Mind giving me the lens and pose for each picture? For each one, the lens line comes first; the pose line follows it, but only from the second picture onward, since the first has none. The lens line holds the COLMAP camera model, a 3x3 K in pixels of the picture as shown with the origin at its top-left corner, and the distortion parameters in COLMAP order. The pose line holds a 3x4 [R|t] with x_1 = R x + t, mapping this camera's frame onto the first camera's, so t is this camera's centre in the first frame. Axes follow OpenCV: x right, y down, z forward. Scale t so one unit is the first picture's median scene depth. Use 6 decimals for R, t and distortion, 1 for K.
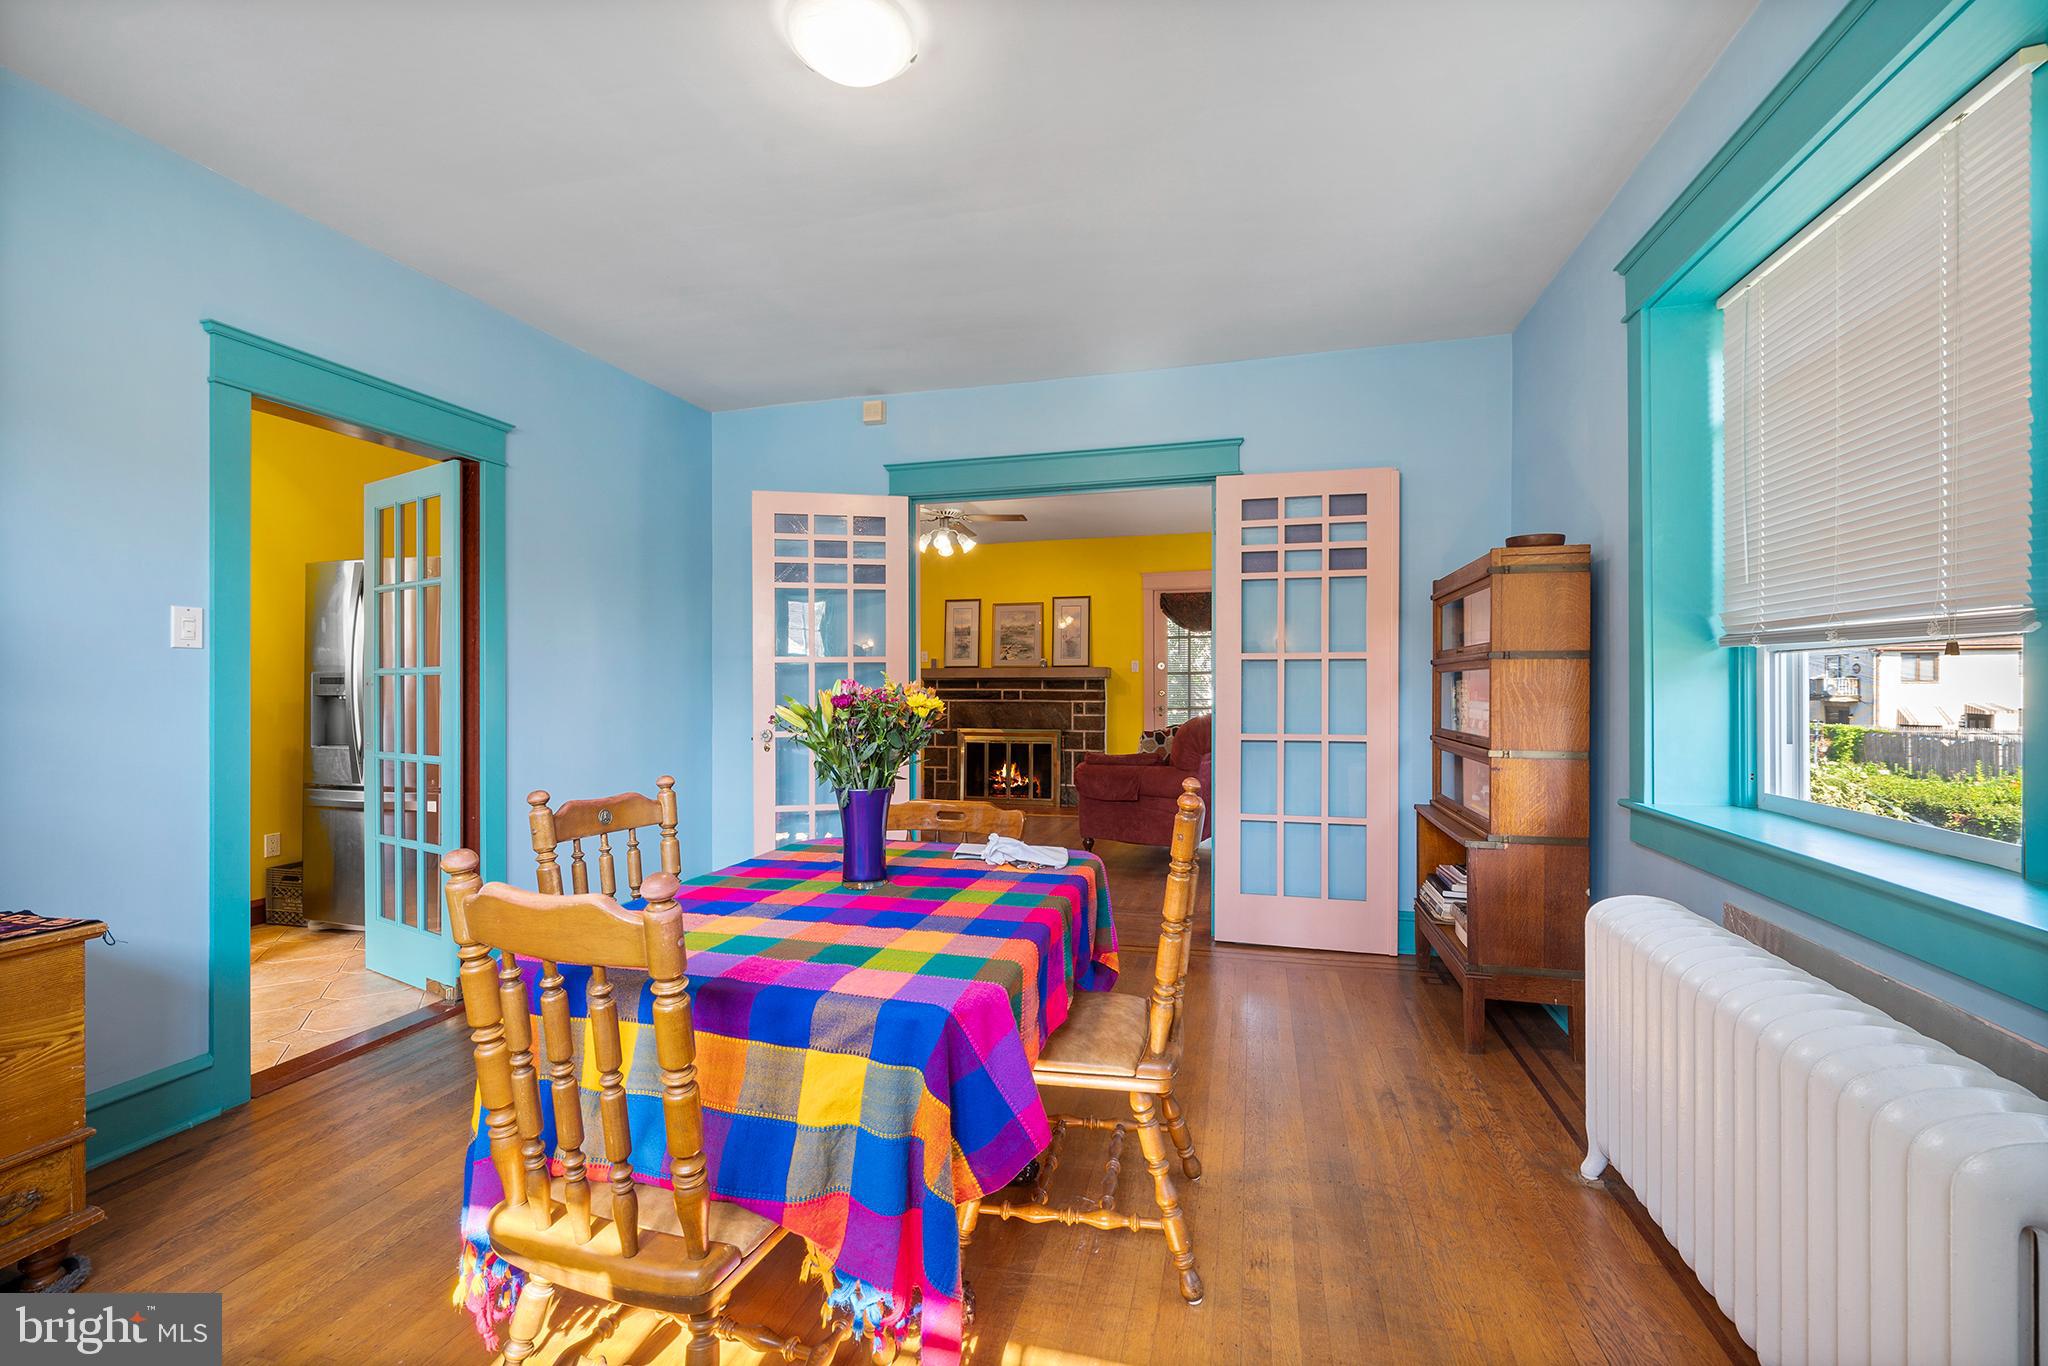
lens RADIAL K [[838.6, 0, 1007.4], [0, 838.6, 685.5], [0, 0, 1]] dist [0.002202, -0.000522]
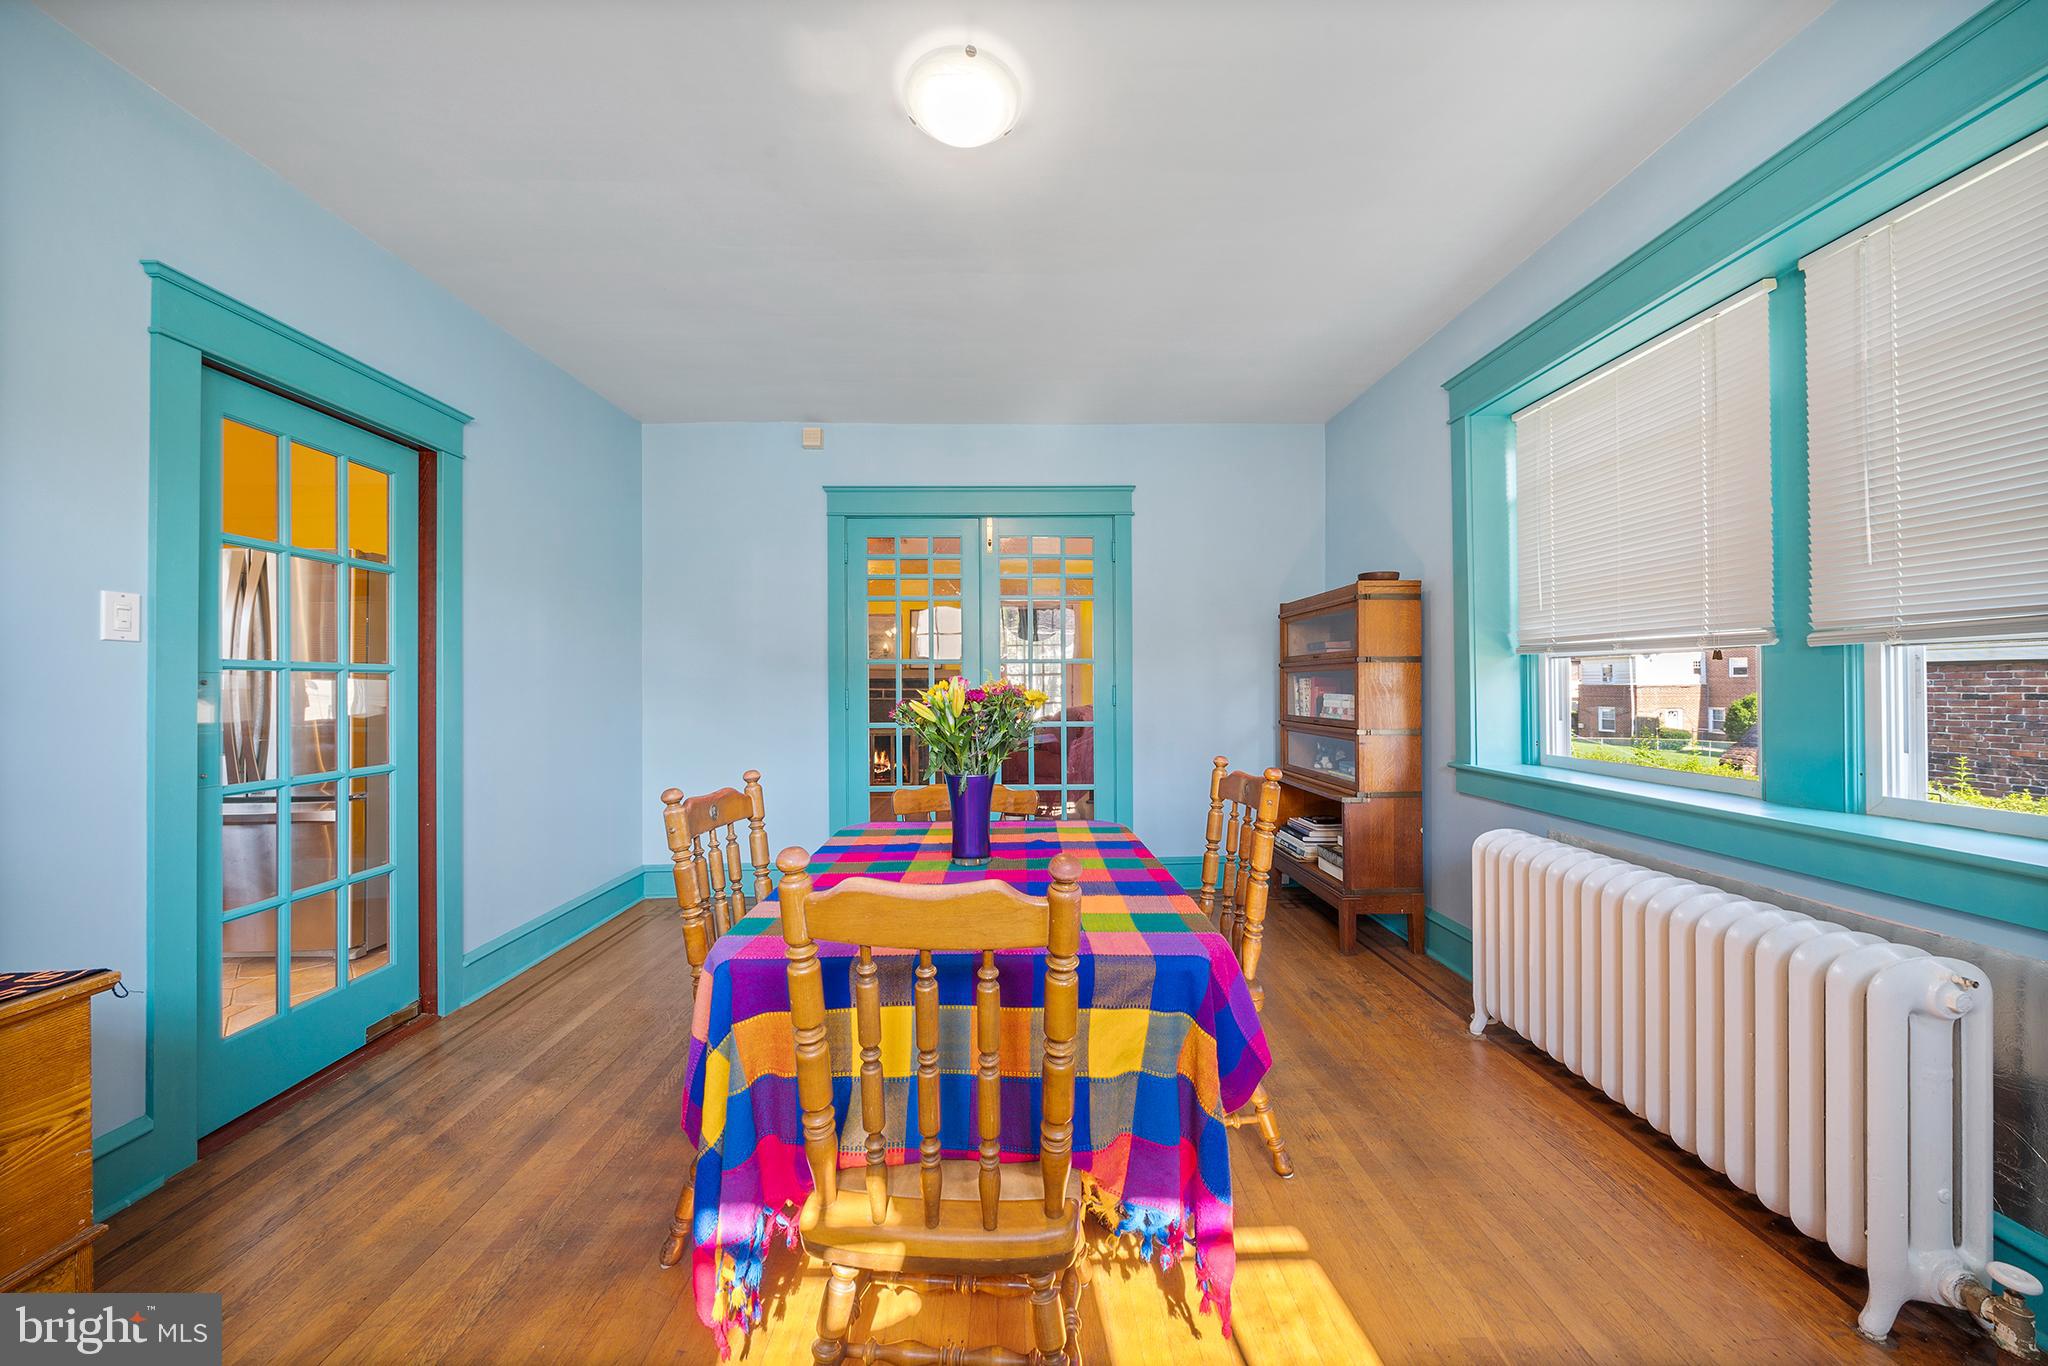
lens RADIAL K [[705.2, 0, 1019.9], [0, 705.2, 680.7], [0, 0, 1]] dist [-0.004752, 0.000365]
pose [[0.961166, -0.002287, 0.275961, -0.309694], [0.004362, 0.999967, -0.006905, 0.004545], [-0.275936, 0.007841, 0.961144, 0.070795]]
